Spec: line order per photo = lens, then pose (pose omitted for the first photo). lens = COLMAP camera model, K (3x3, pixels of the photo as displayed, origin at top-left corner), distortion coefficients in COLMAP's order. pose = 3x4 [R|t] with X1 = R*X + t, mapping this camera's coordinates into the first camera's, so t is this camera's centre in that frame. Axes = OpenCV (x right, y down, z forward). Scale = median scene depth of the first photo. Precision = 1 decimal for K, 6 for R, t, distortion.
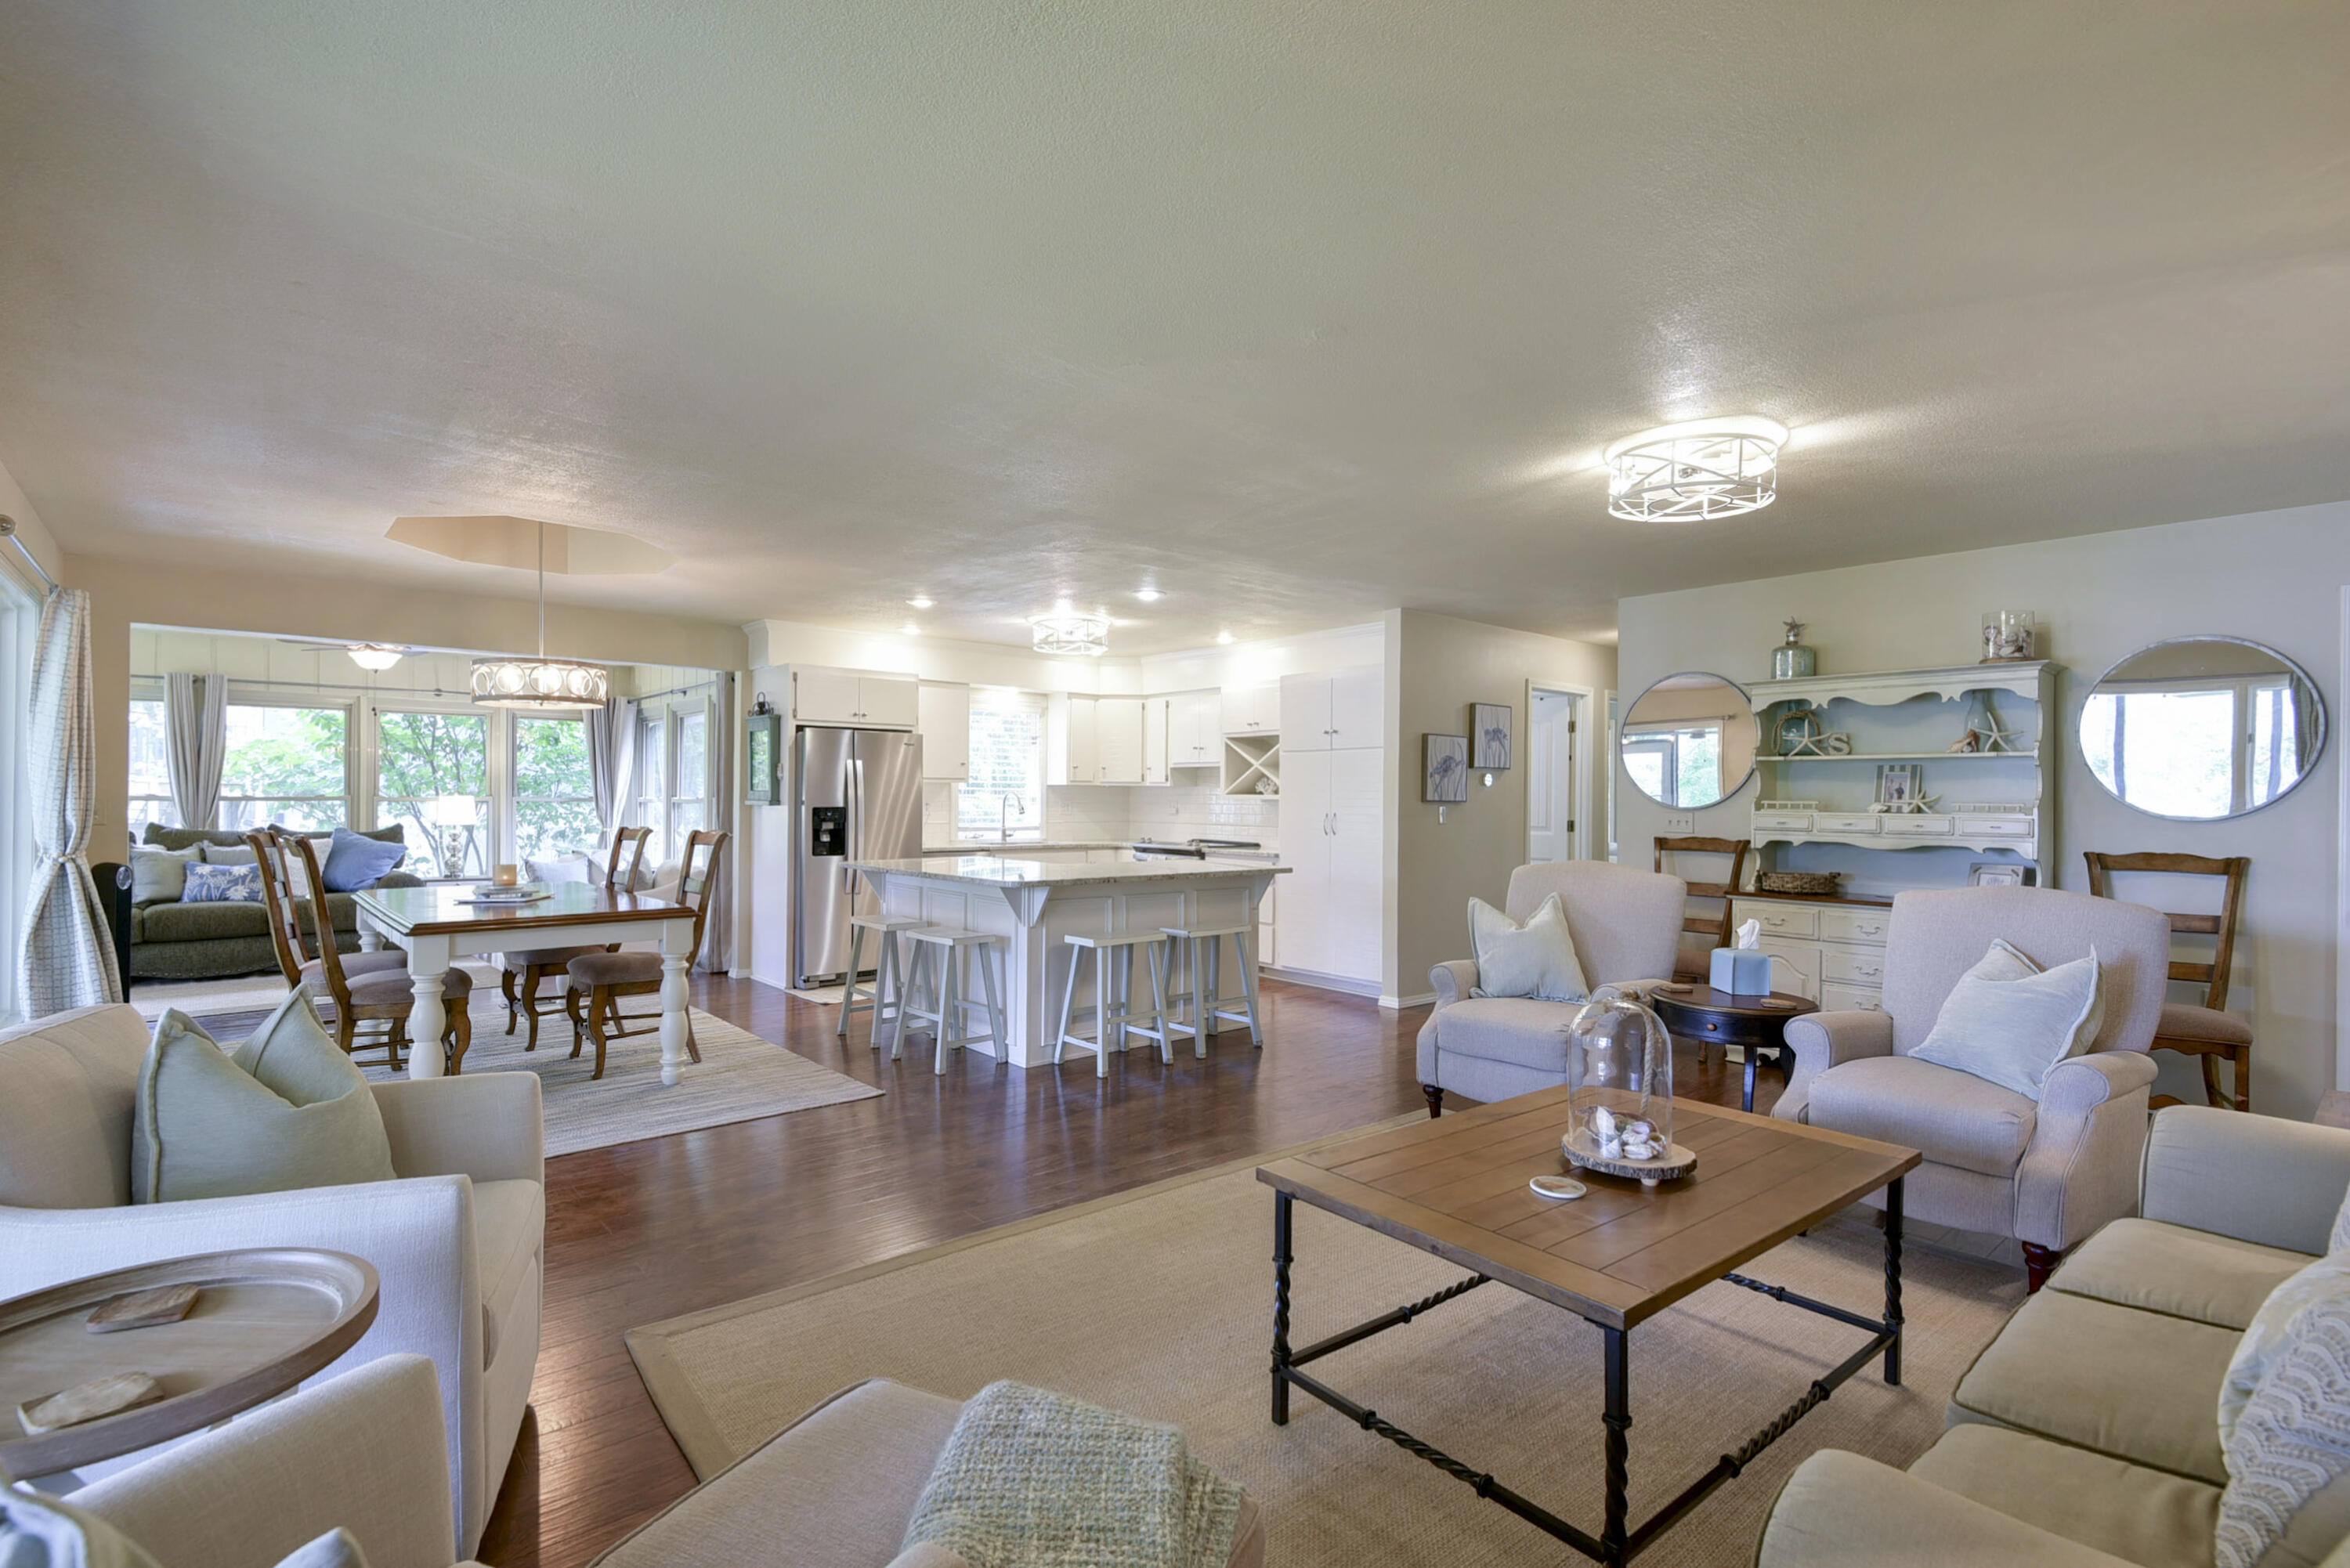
lens RADIAL K [[1049.8, 0, 1172.4], [0, 1049.8, 754.2], [0, 0, 1]] dist [-0.001738, -0.000006]
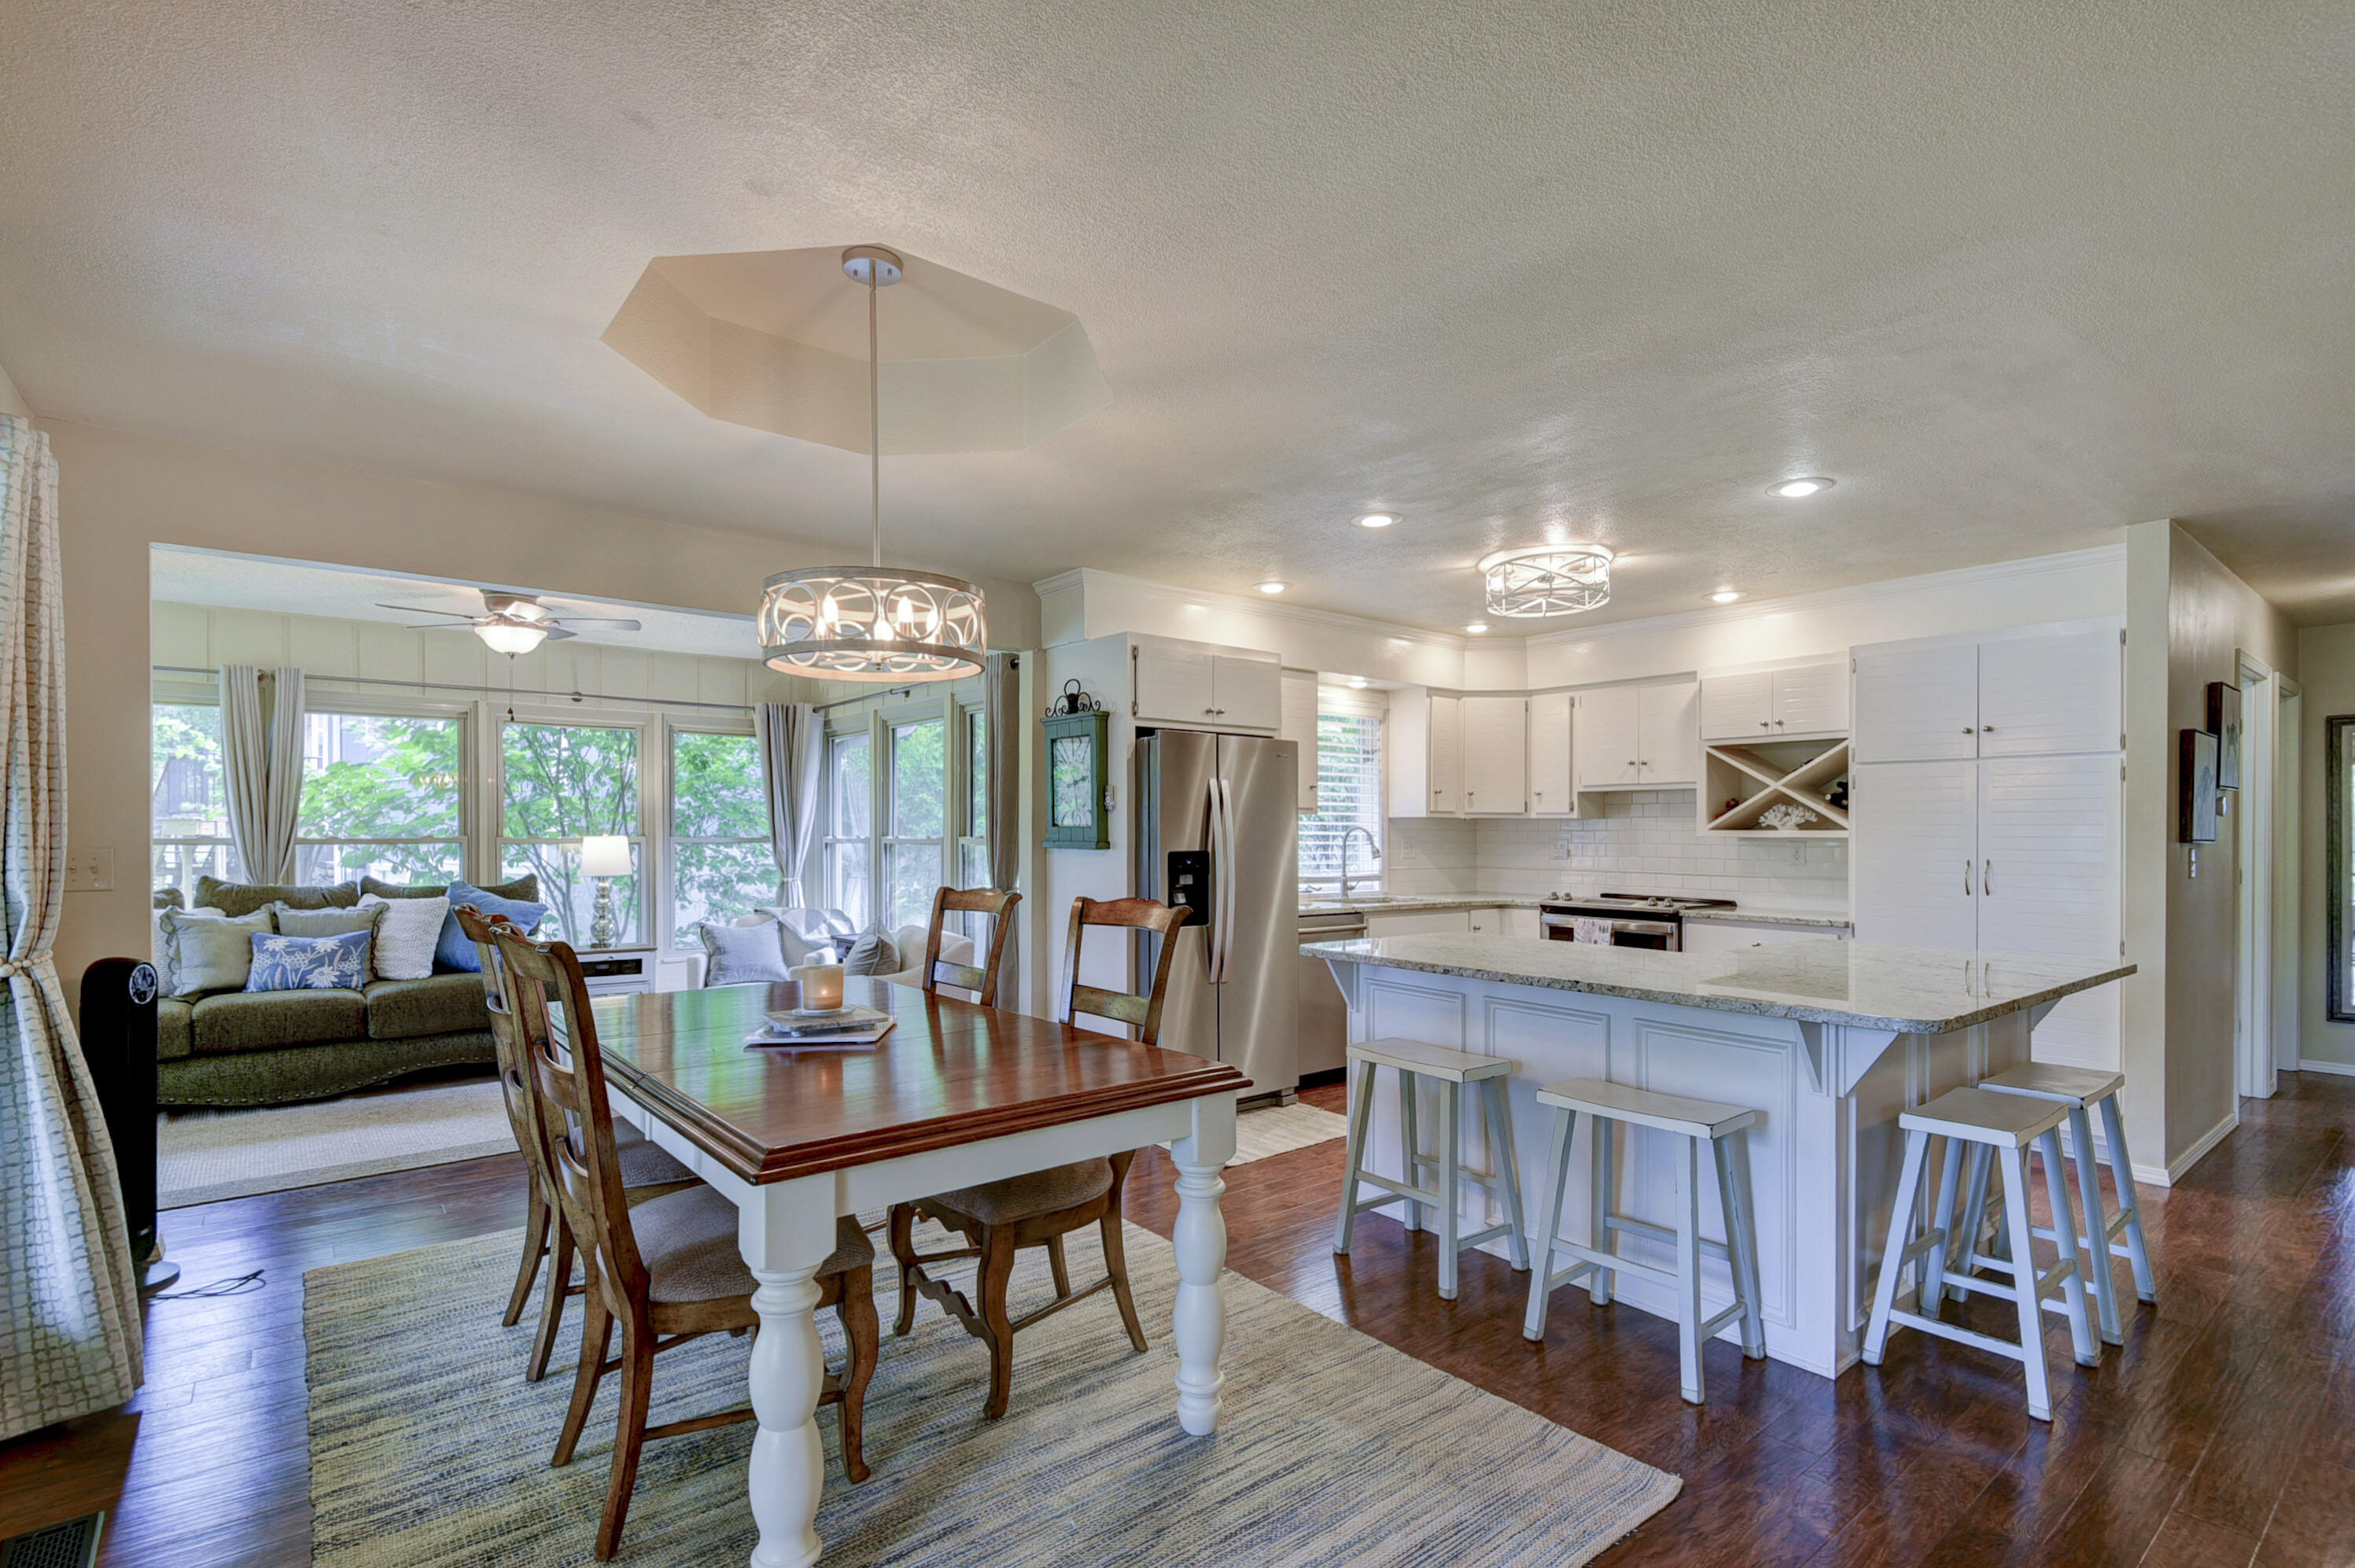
lens RADIAL K [[1107.0, 0, 1172.0], [0, 1107.0, 798.7], [0, 0, 1]] dist [0.022675, -0.009450]
pose [[0.997518, -0.006439, -0.070113, -0.272524], [0.007100, 0.999933, 0.009185, 0.010507], [0.070049, -0.009660, 0.997497, 0.295401]]
